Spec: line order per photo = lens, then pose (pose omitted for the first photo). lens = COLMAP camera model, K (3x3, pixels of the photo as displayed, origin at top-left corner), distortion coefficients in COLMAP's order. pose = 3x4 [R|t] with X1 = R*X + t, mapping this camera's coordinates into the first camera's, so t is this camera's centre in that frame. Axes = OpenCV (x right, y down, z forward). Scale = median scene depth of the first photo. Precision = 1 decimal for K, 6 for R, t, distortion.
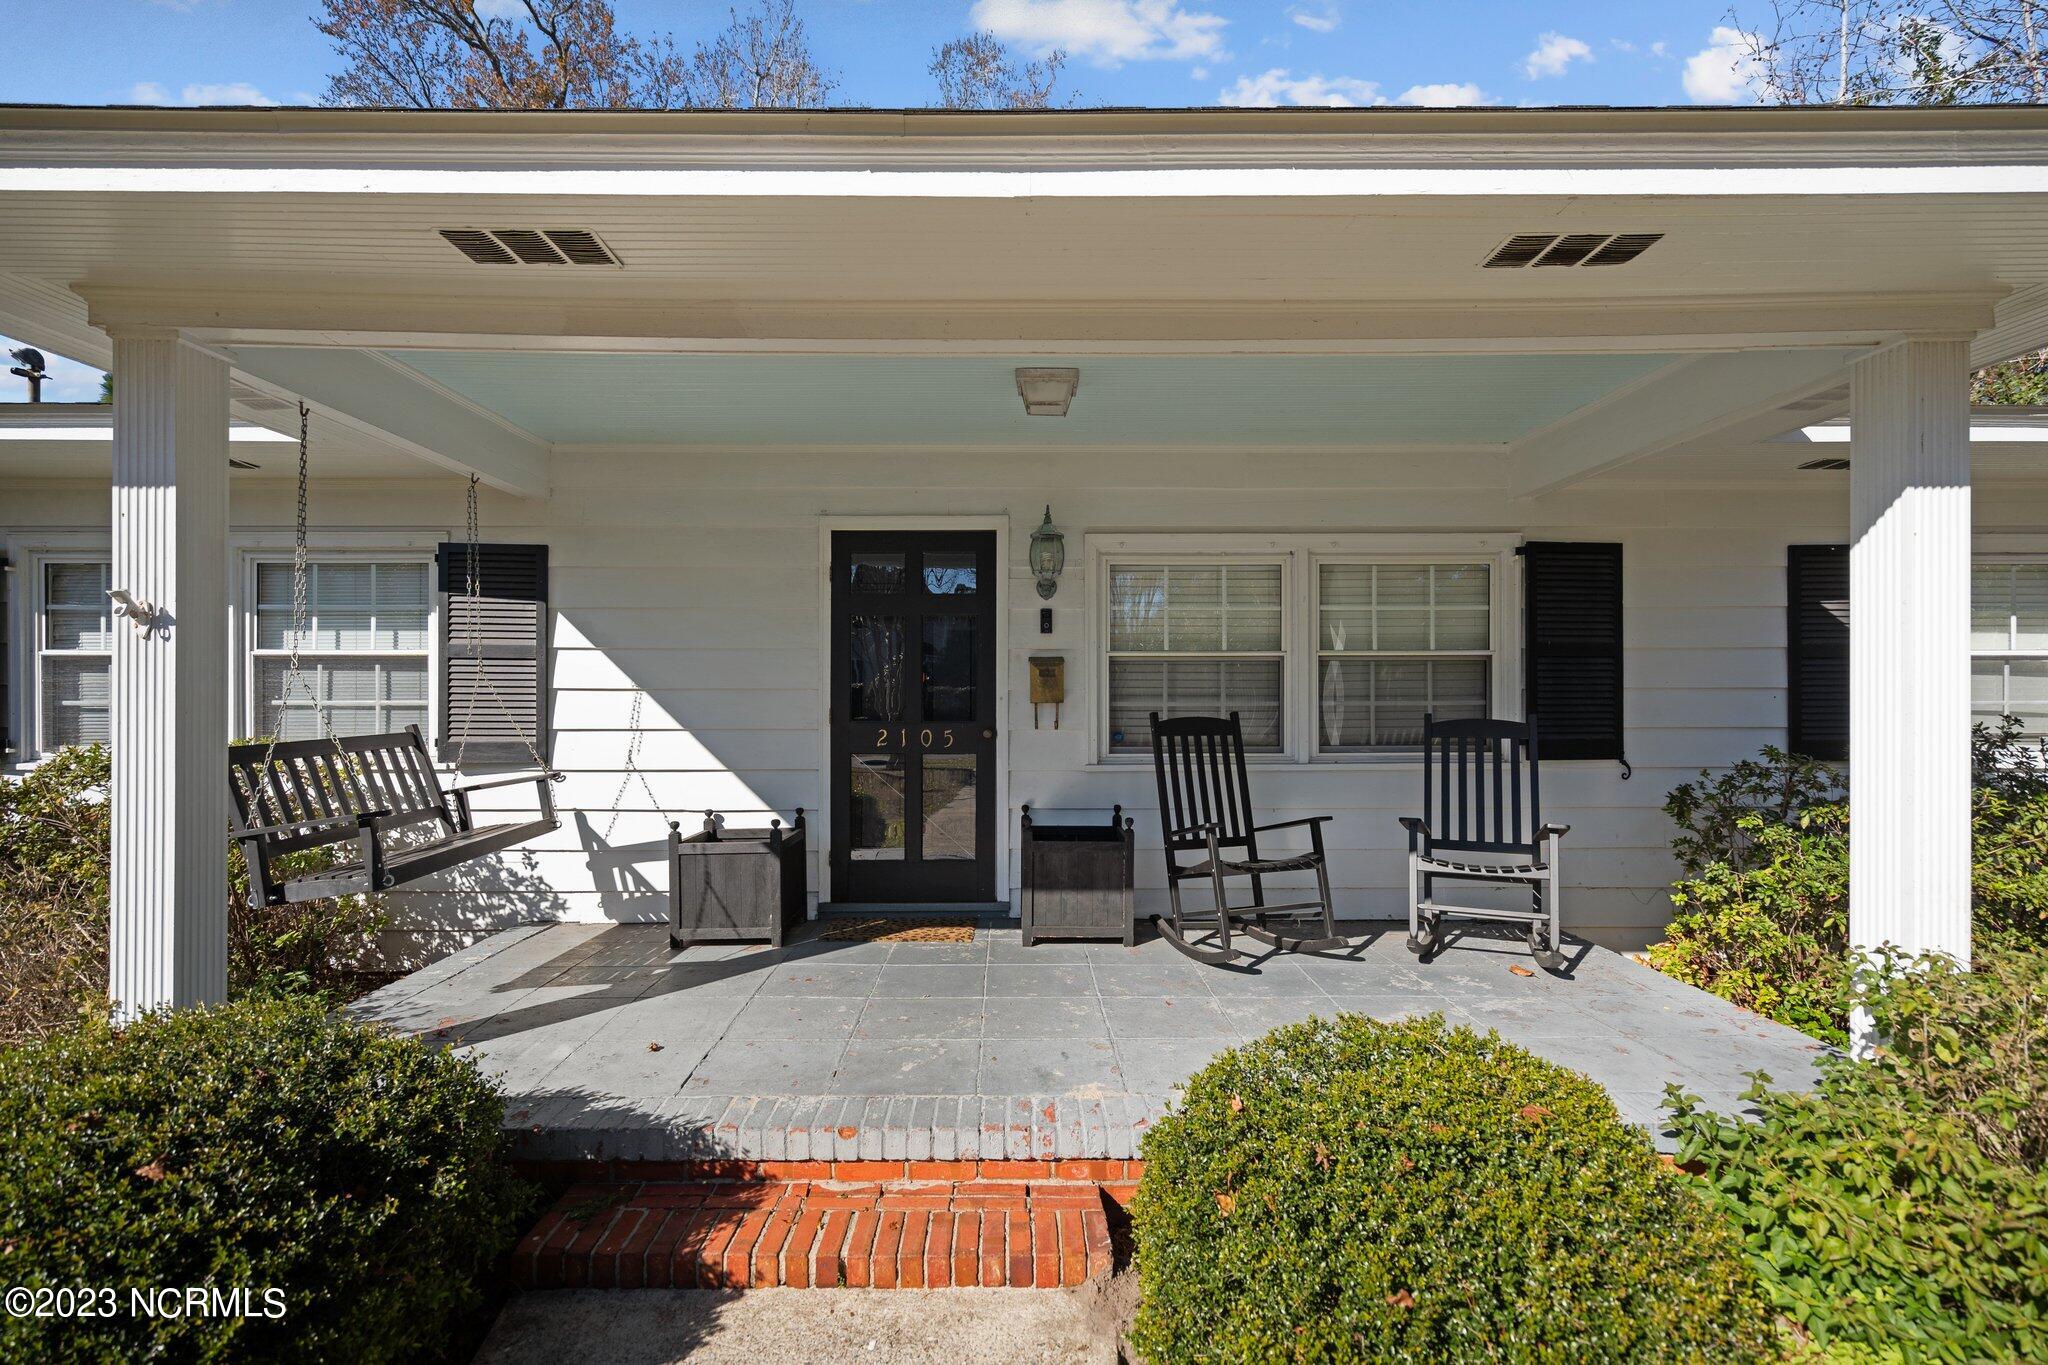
lens RADIAL K [[919.9, 0, 1013.7], [0, 919.9, 696.7], [0, 0, 1]] dist [-0.002587, 0.001244]
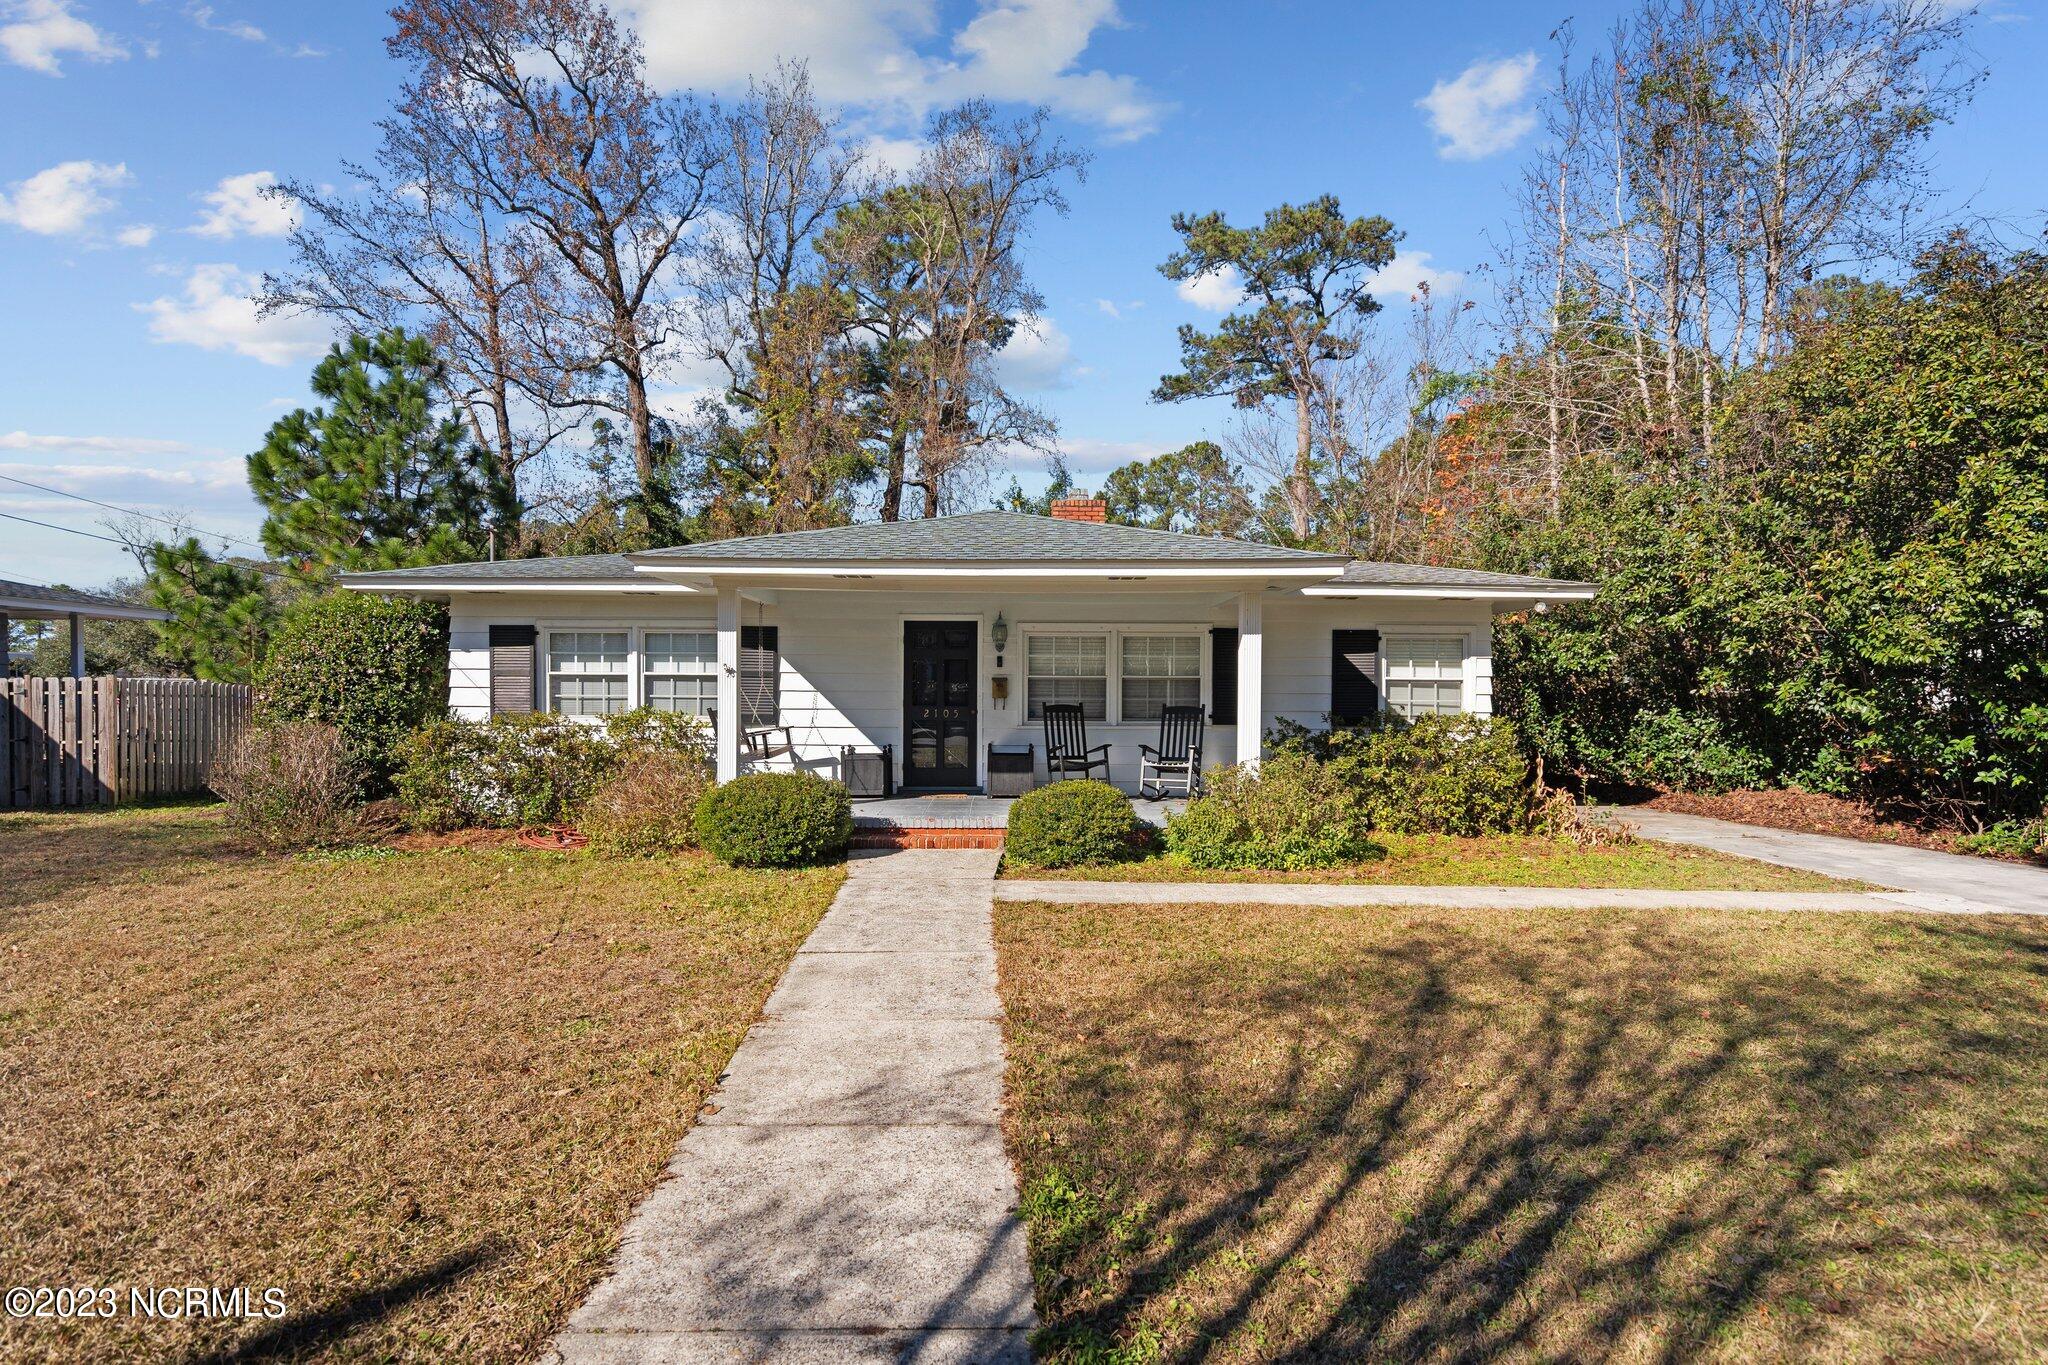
lens RADIAL K [[1047.0, 0, 1011.0], [0, 1047.0, 712.7], [0, 0, 1]] dist [0.001769, 0.000185]
pose [[0.999976, 0.005909, 0.003554, 0.054538], [-0.005964, 0.999857, 0.015846, 0.001791], [-0.003459, -0.015867, 0.999868, -1.551796]]
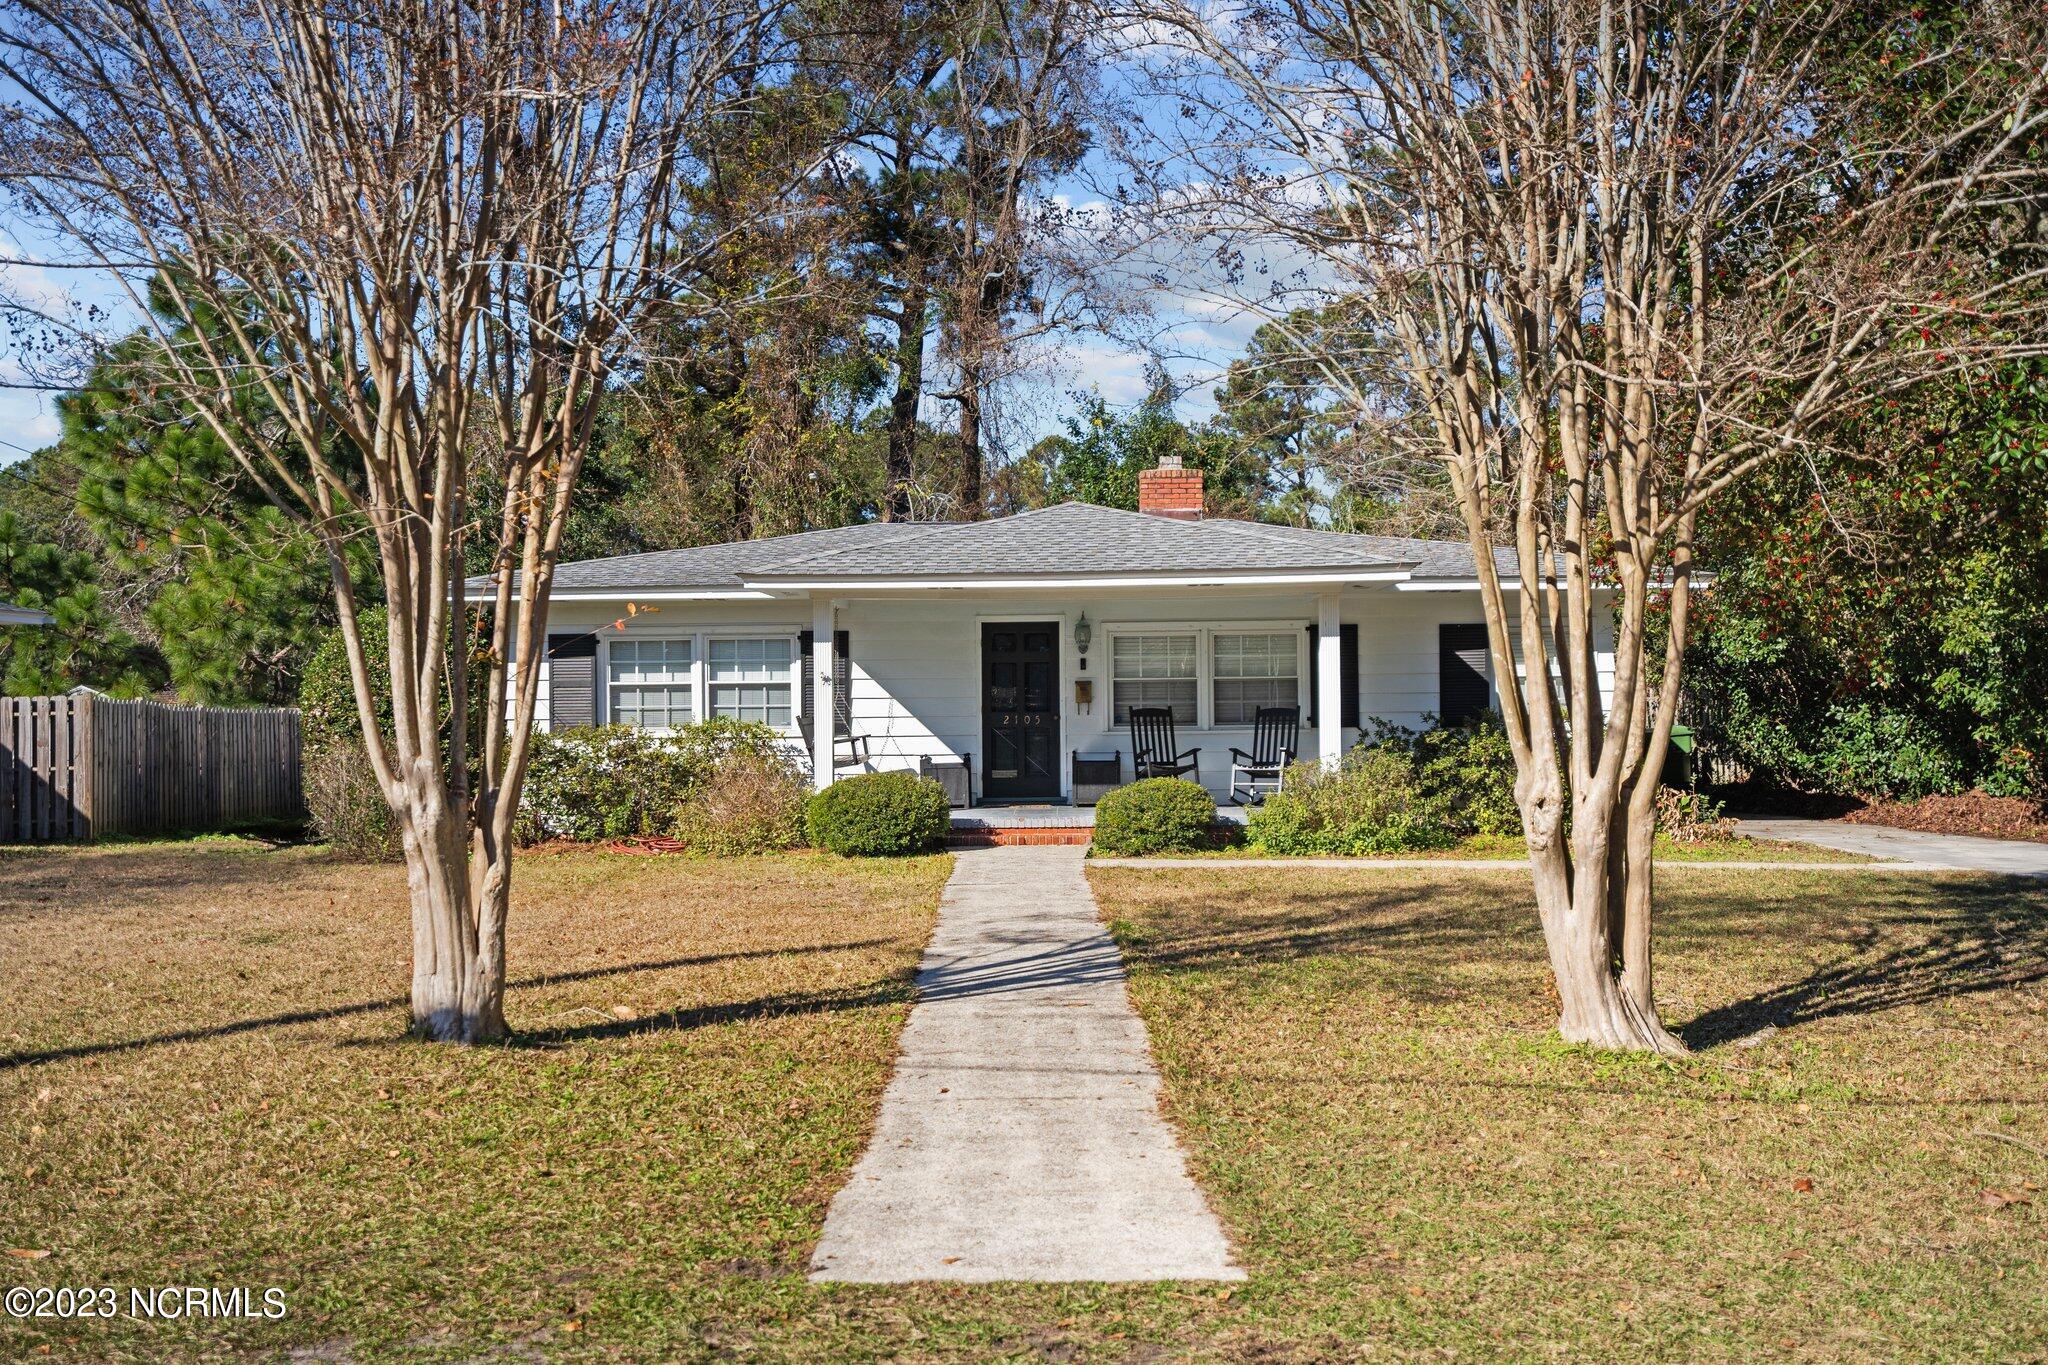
lens RADIAL K [[1942.1, 0, 1013.9], [0, 1942.1, 693.9], [0, 0, 1]] dist [0.051888, 0.000000]
pose [[0.999312, -0.009568, -0.035837, 0.035658], [0.009228, 0.999911, -0.009643, 0.027988], [0.035926, 0.009306, 0.999311, -3.469283]]
